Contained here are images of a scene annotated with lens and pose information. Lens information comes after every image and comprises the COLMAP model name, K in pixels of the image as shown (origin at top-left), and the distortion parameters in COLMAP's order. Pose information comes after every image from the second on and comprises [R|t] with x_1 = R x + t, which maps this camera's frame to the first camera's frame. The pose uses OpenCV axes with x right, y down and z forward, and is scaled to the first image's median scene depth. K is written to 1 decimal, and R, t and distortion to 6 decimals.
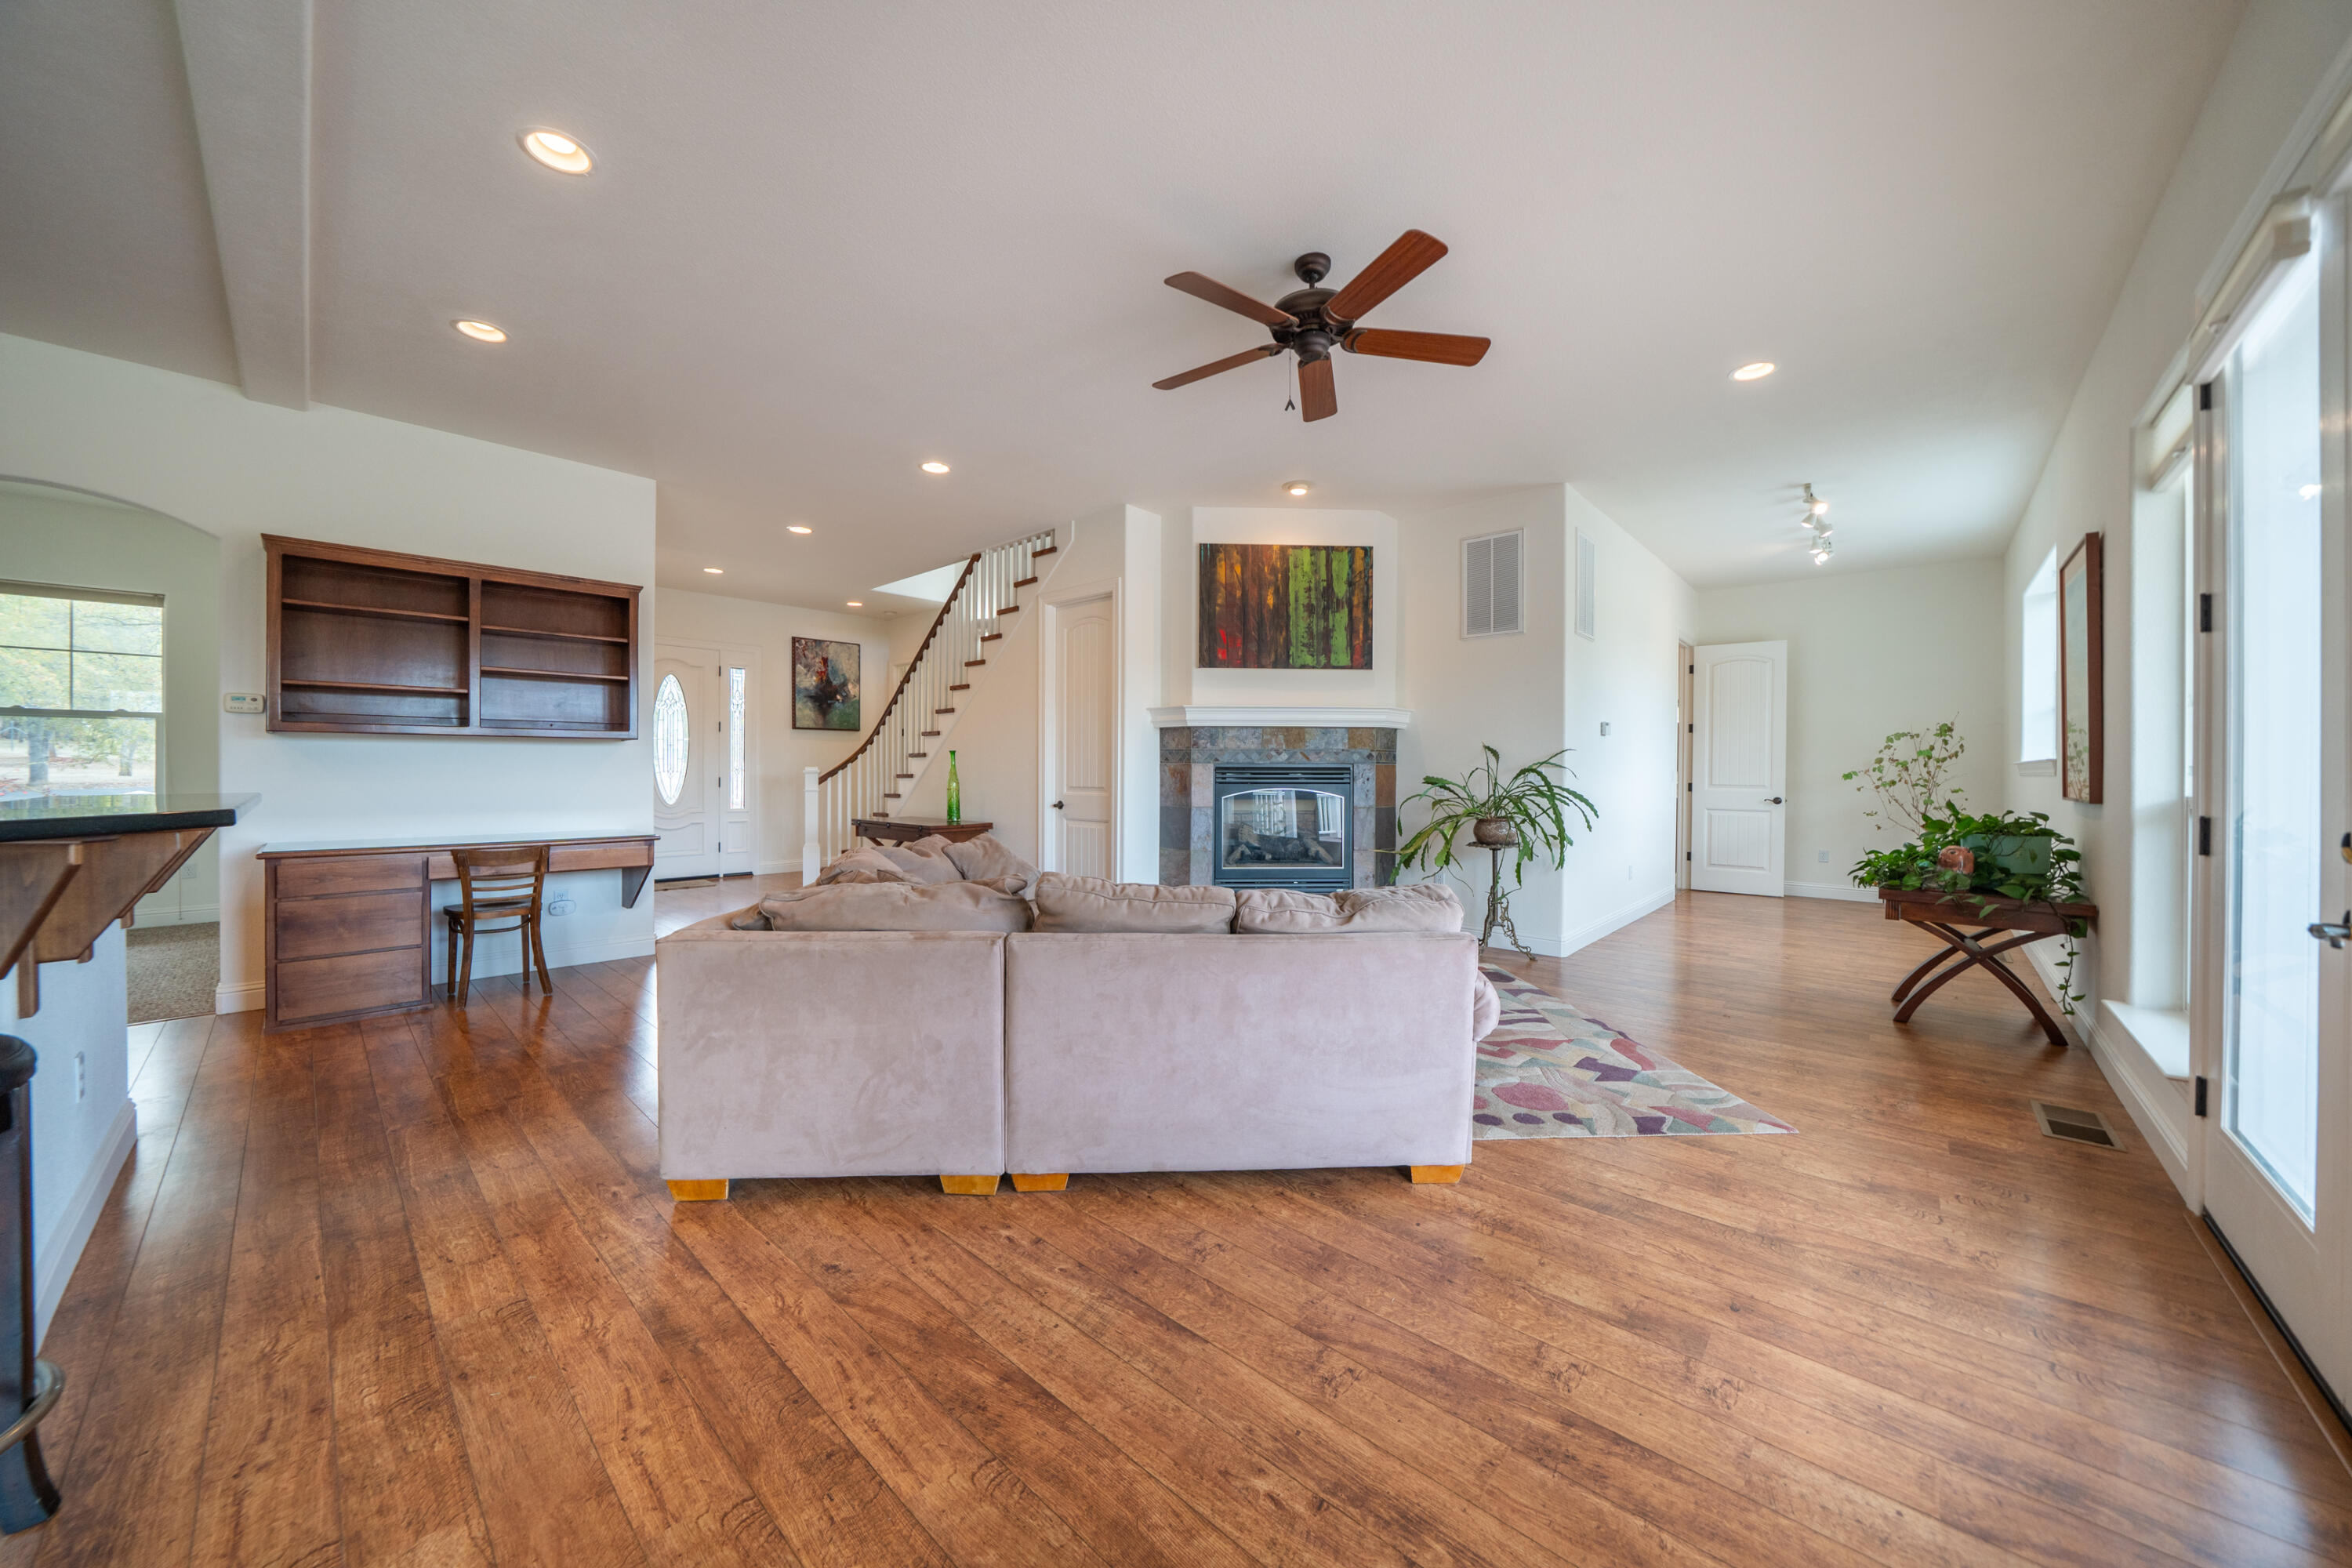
lens RADIAL K [[806.5, 0, 1176.9], [0, 806.5, 771.4], [0, 0, 1]] dist [-0.004635, 0.000300]
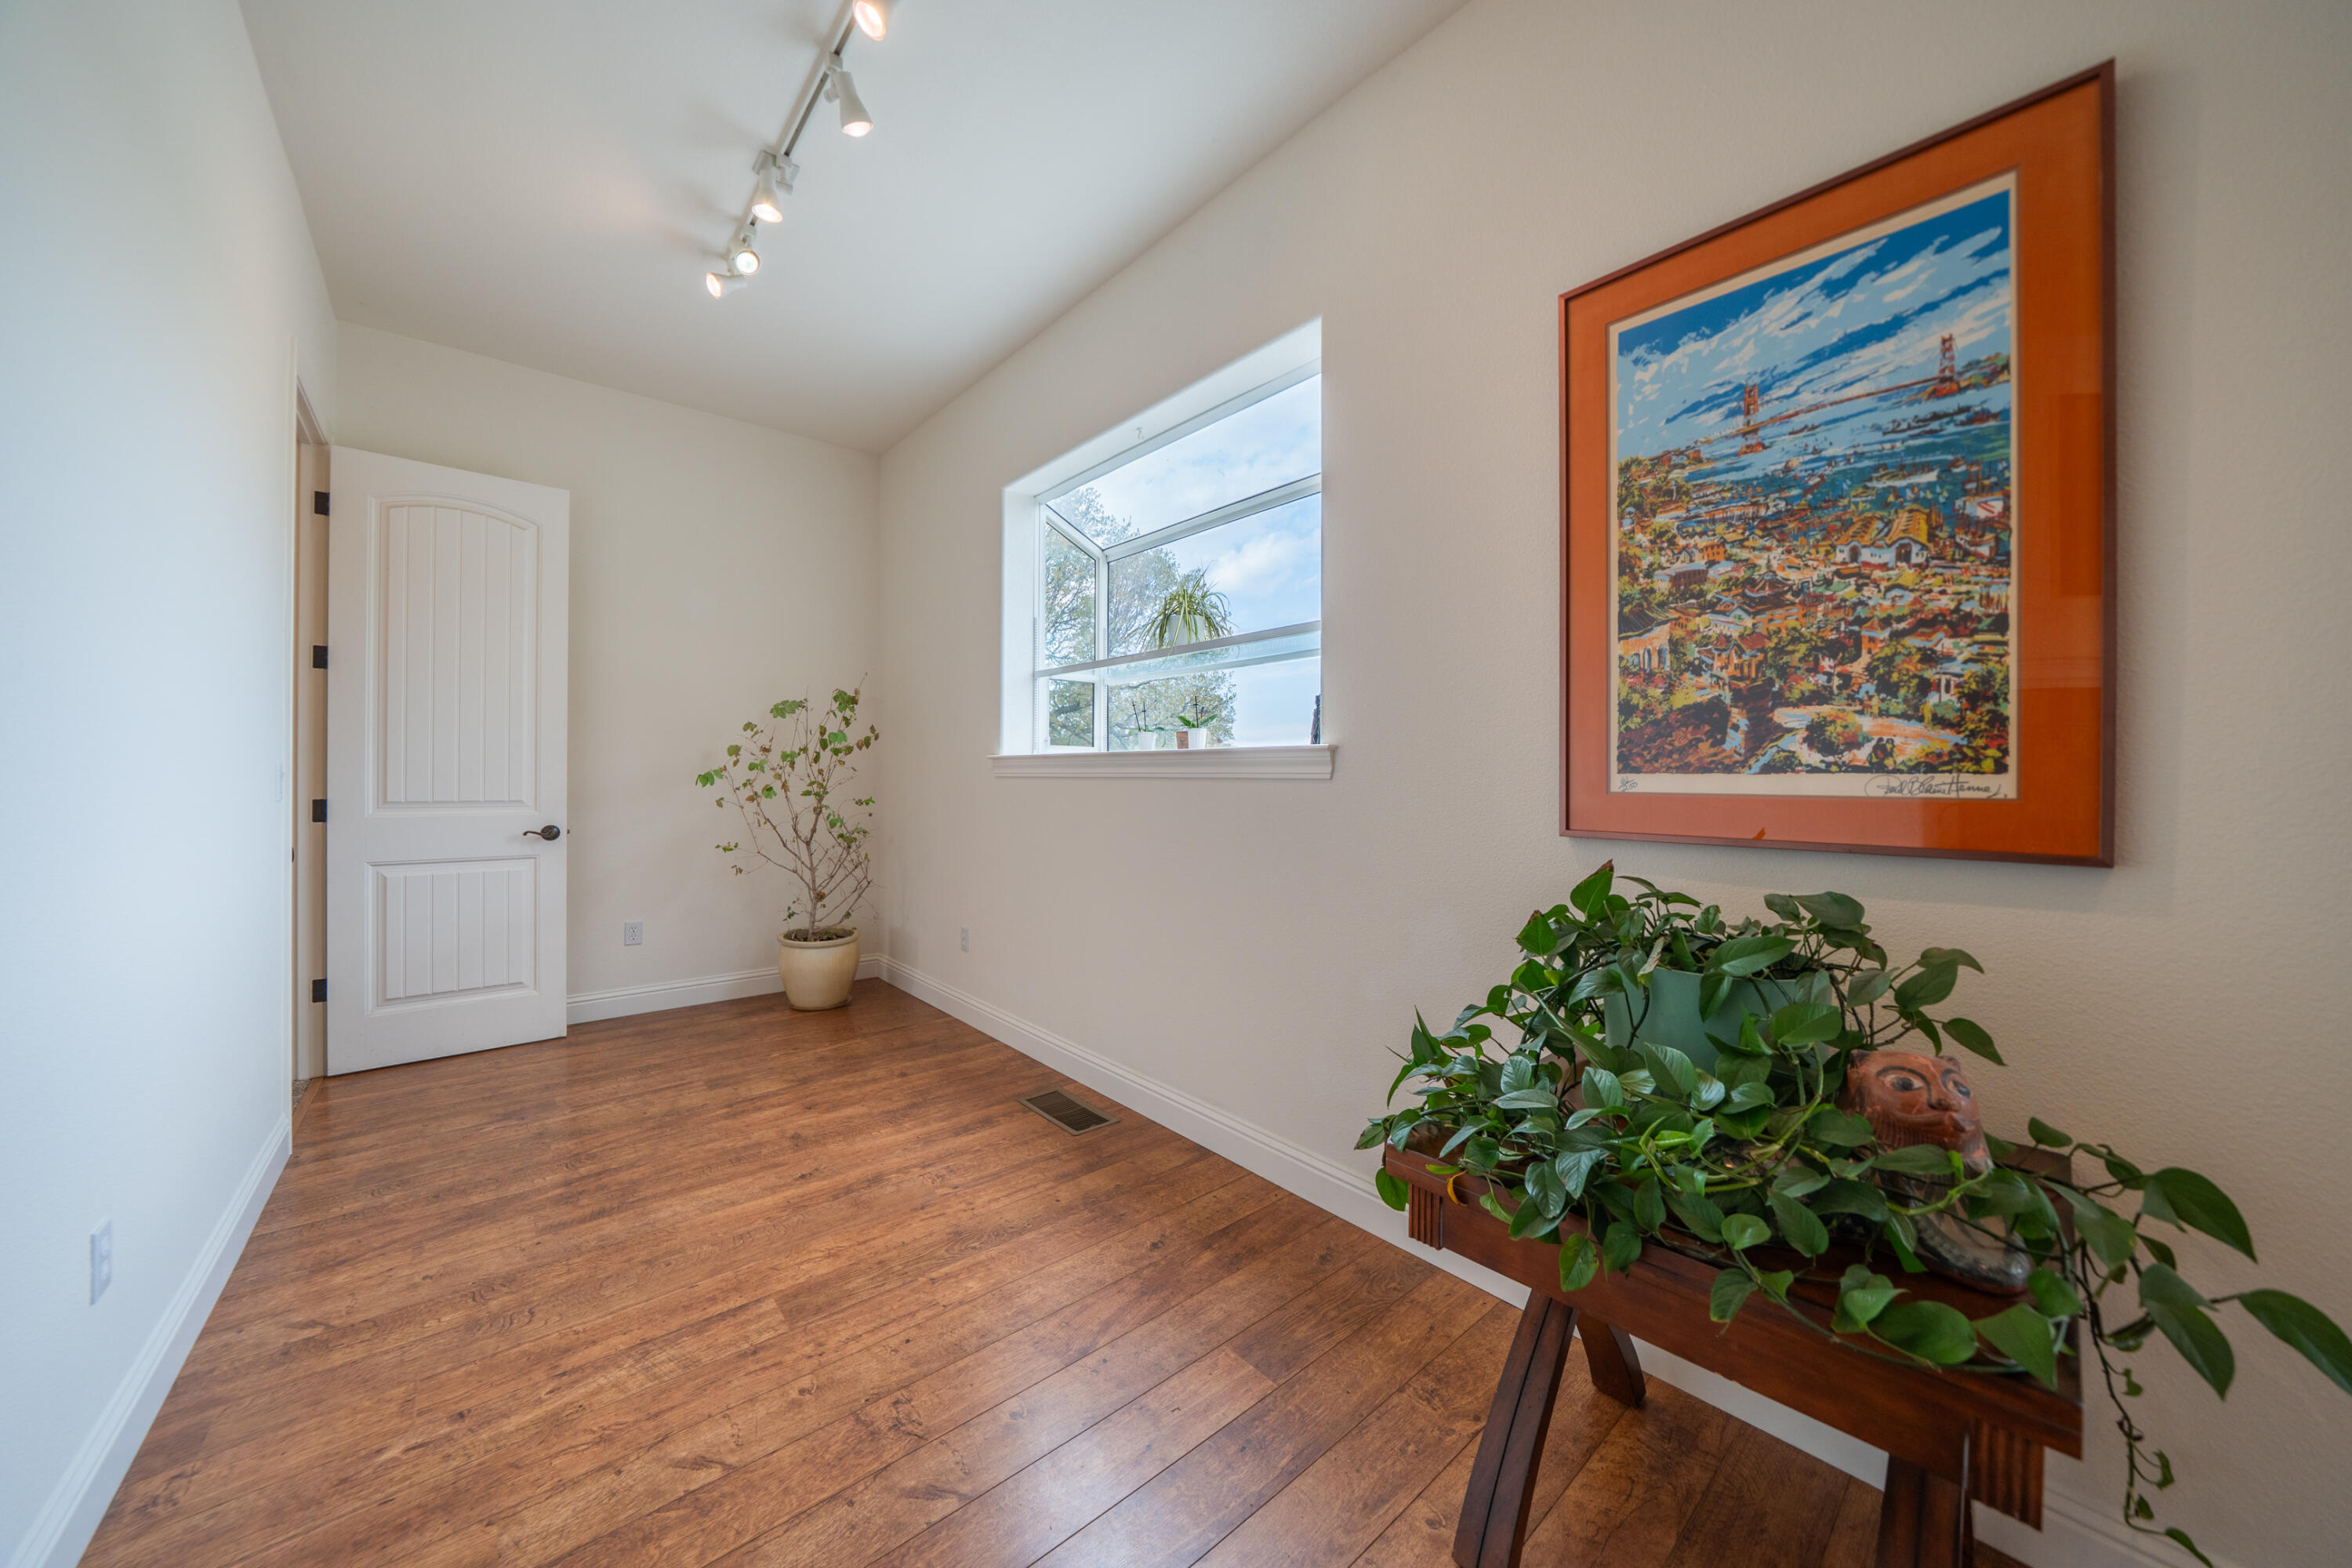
lens RADIAL K [[806.5, 0, 1179.8], [0, 806.5, 778.7], [0, 0, 1]] dist [-0.004635, 0.000300]
pose [[0.117777, -0.006807, 0.993017, 0.610588], [0.000644, 0.999977, 0.006779, 0.004336], [-0.993040, -0.000159, 0.117779, 1.087953]]
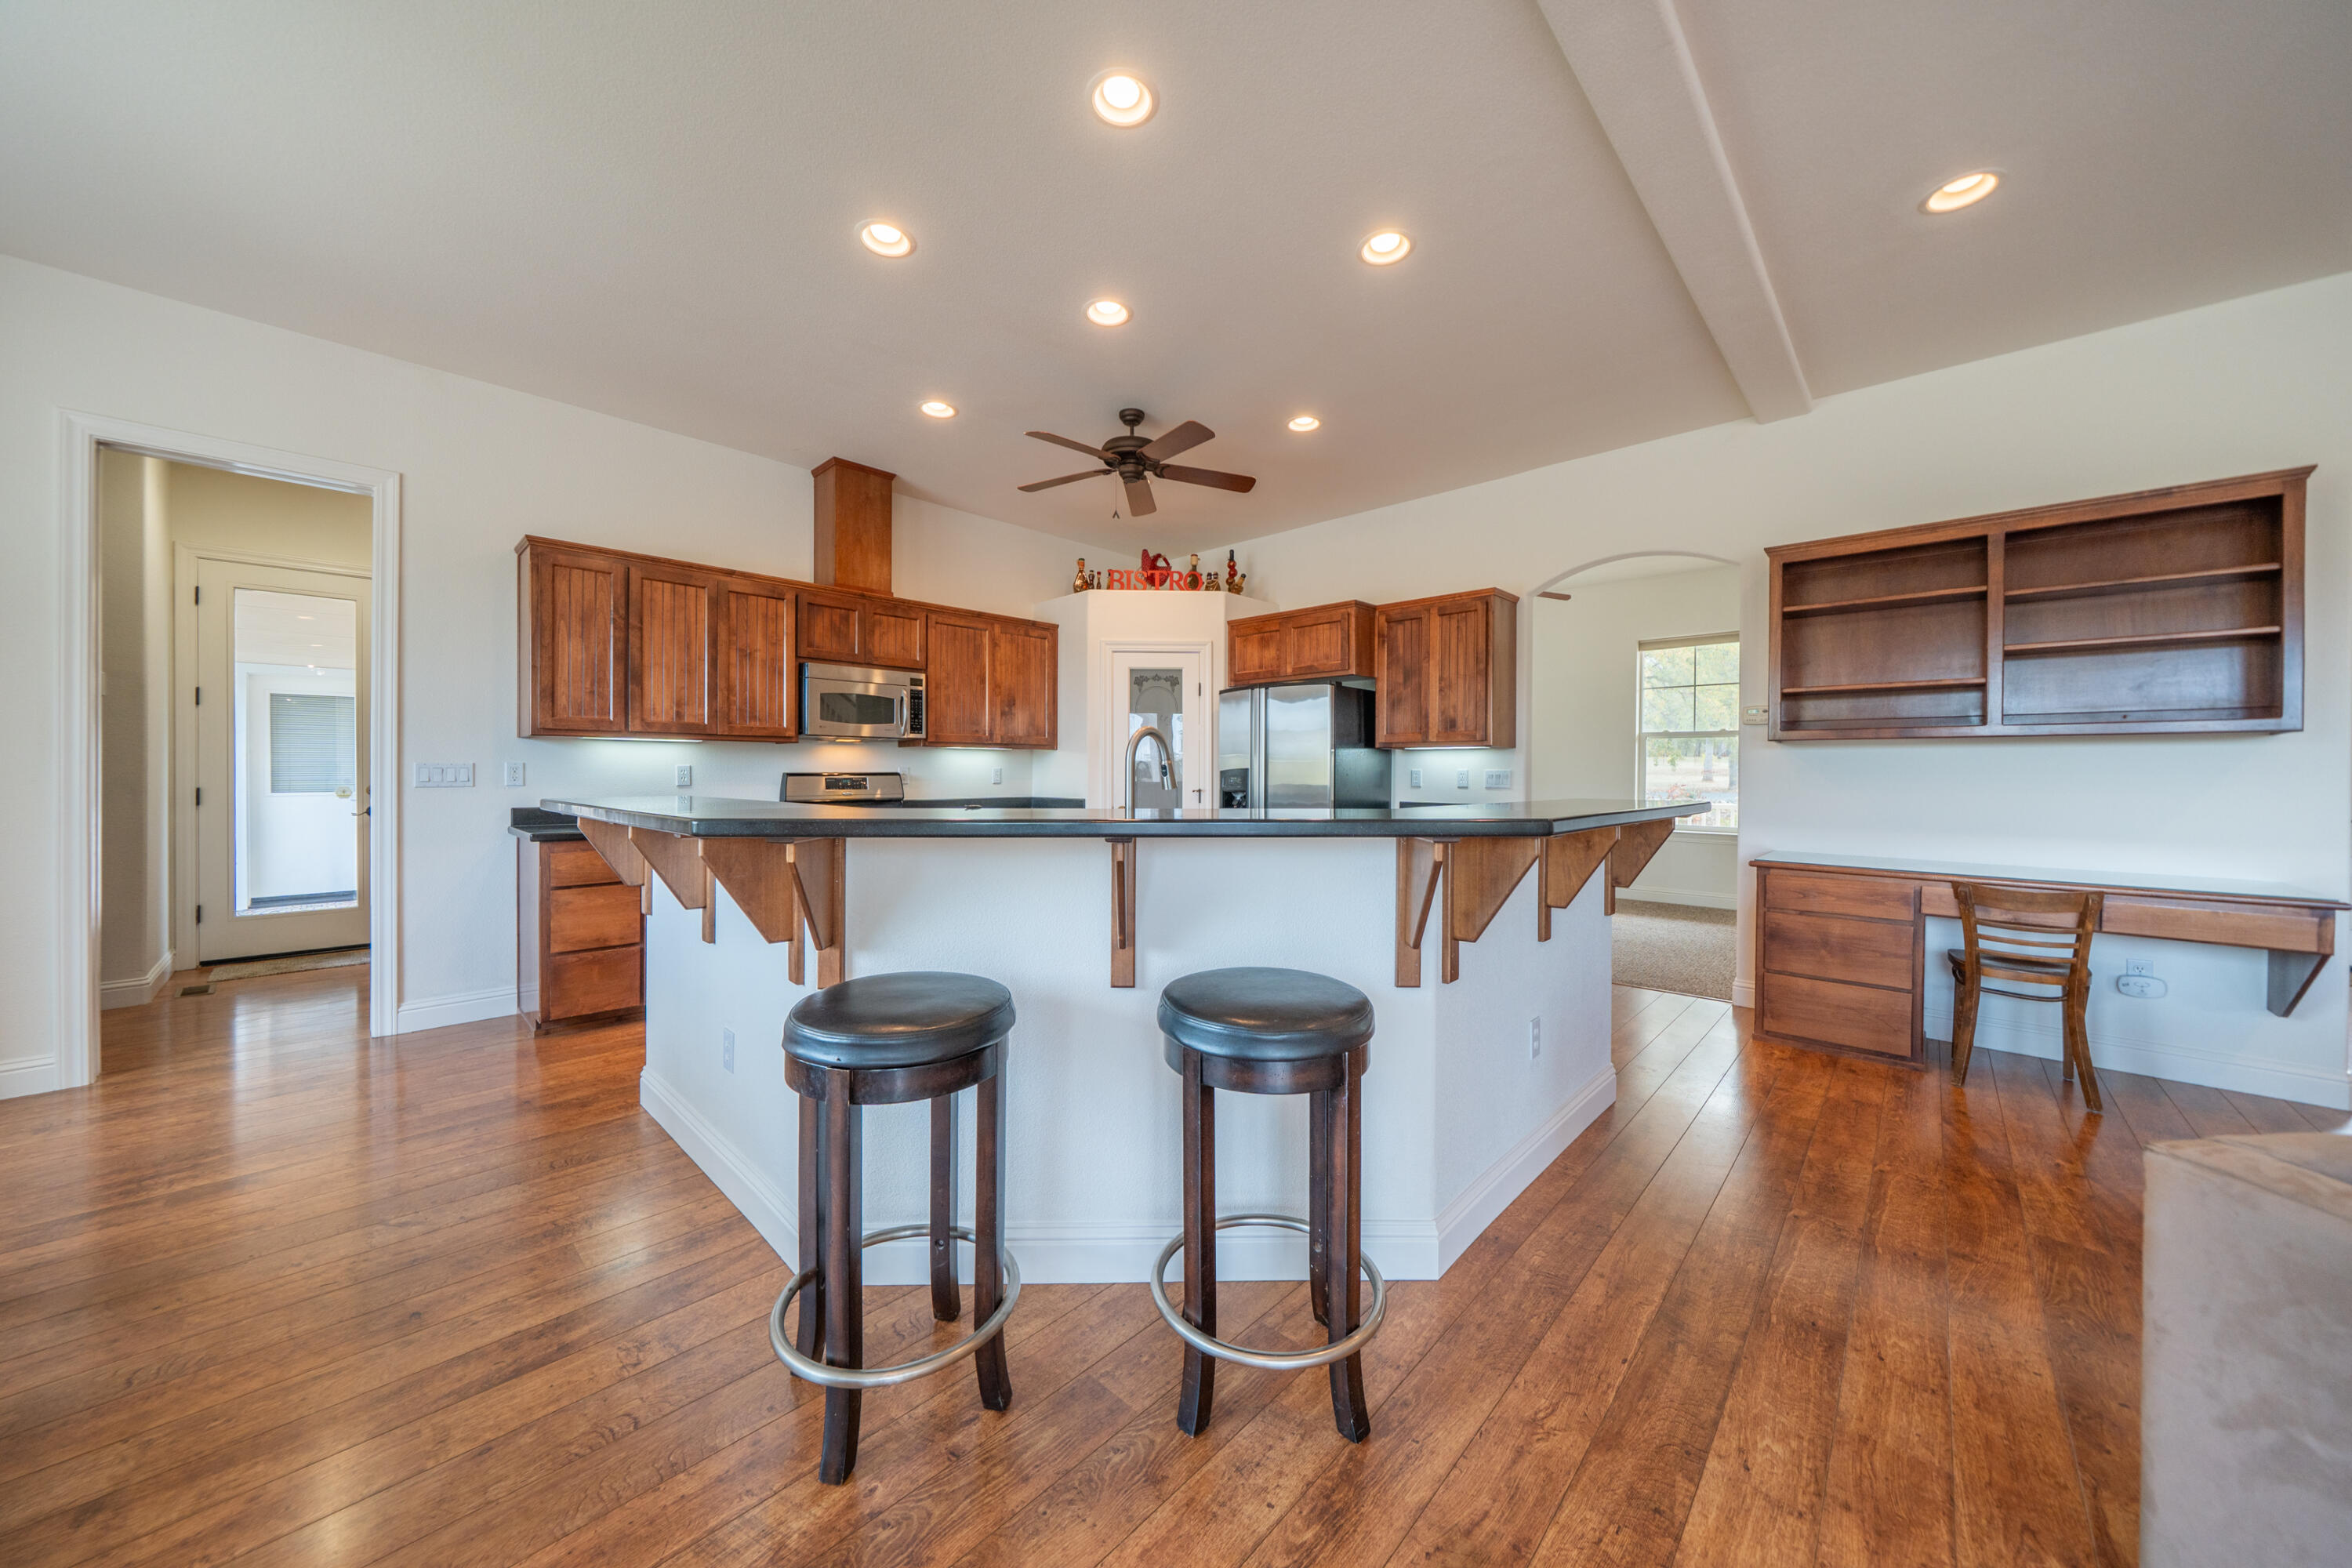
lens RADIAL K [[806.5, 0, 1161.1], [0, 806.5, 775.1], [0, 0, 1]] dist [-0.004635, 0.000300]
pose [[-0.026539, -0.001033, -0.999647, -0.080756], [-0.008191, 0.999966, -0.000816, -0.000068], [0.999614, 0.008166, -0.026546, 0.222581]]
